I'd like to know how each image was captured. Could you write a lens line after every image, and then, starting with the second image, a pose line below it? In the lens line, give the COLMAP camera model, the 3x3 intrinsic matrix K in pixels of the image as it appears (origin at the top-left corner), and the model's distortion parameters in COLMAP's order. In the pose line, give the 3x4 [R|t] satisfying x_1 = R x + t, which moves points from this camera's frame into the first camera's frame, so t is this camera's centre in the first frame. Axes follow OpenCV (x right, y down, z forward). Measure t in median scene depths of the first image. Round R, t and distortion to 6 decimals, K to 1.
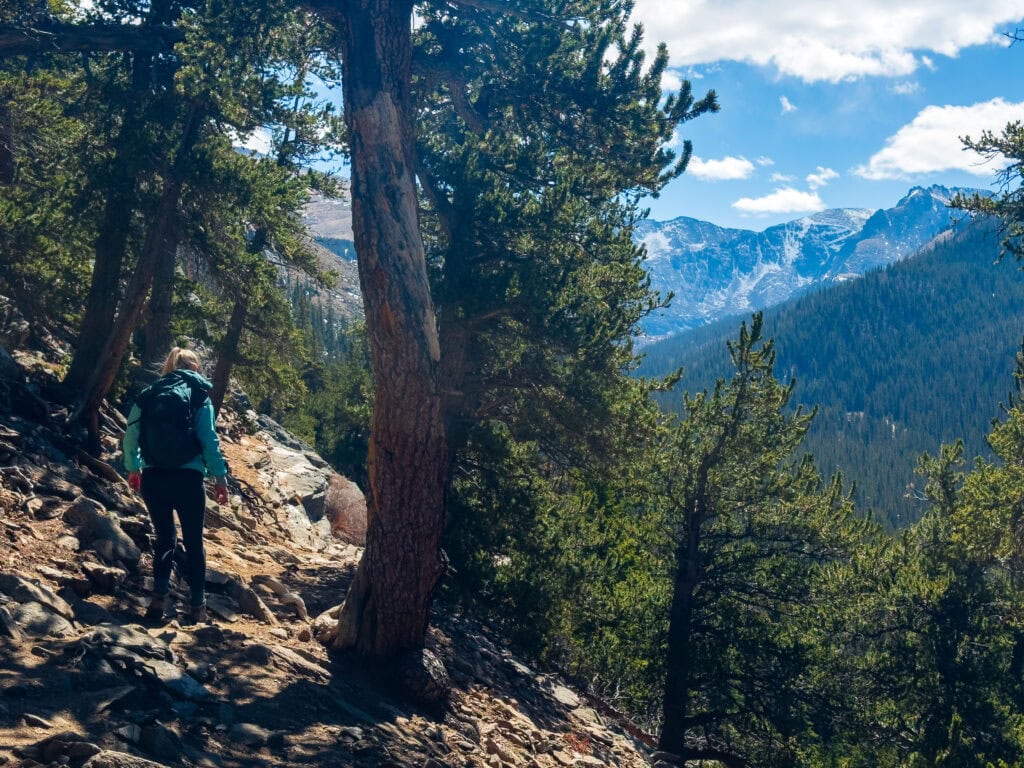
lens RADIAL K [[1652.2, 0, 508.3], [0, 1652.2, 385.3], [0, 0, 1]] dist [0.054067, 0.000000]
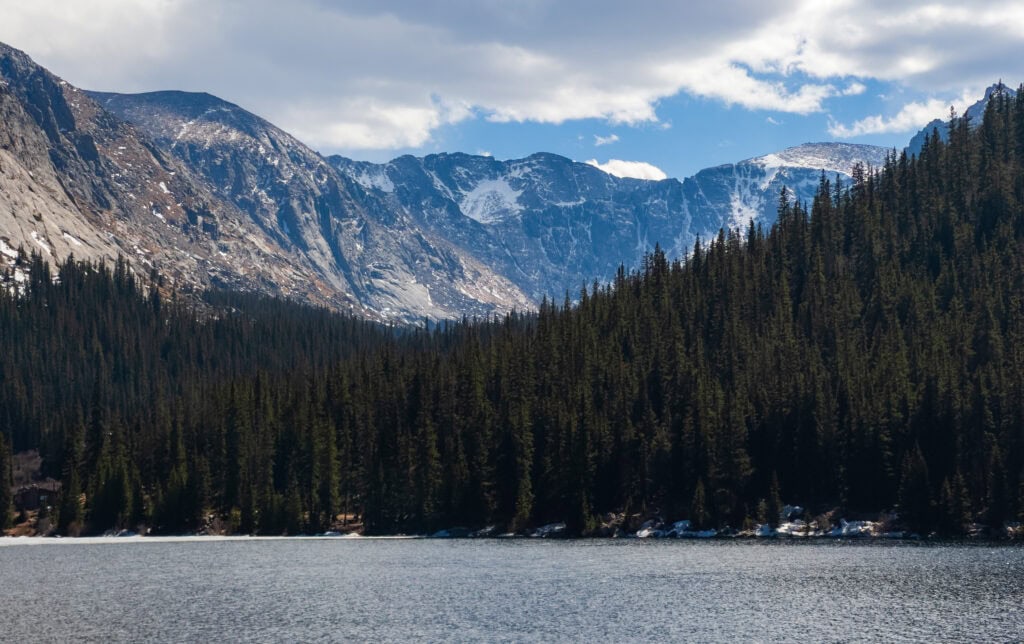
lens RADIAL K [[2359.2, 0, 514.8], [0, 2359.2, 322.3], [0, 0, 1]] dist [0.175405, 0.000000]
pose [[0.994140, 0.035686, 0.102037, 0.018866], [-0.029169, 0.997481, -0.064659, 0.006461], [-0.104087, 0.061303, 0.992677, 0.242484]]
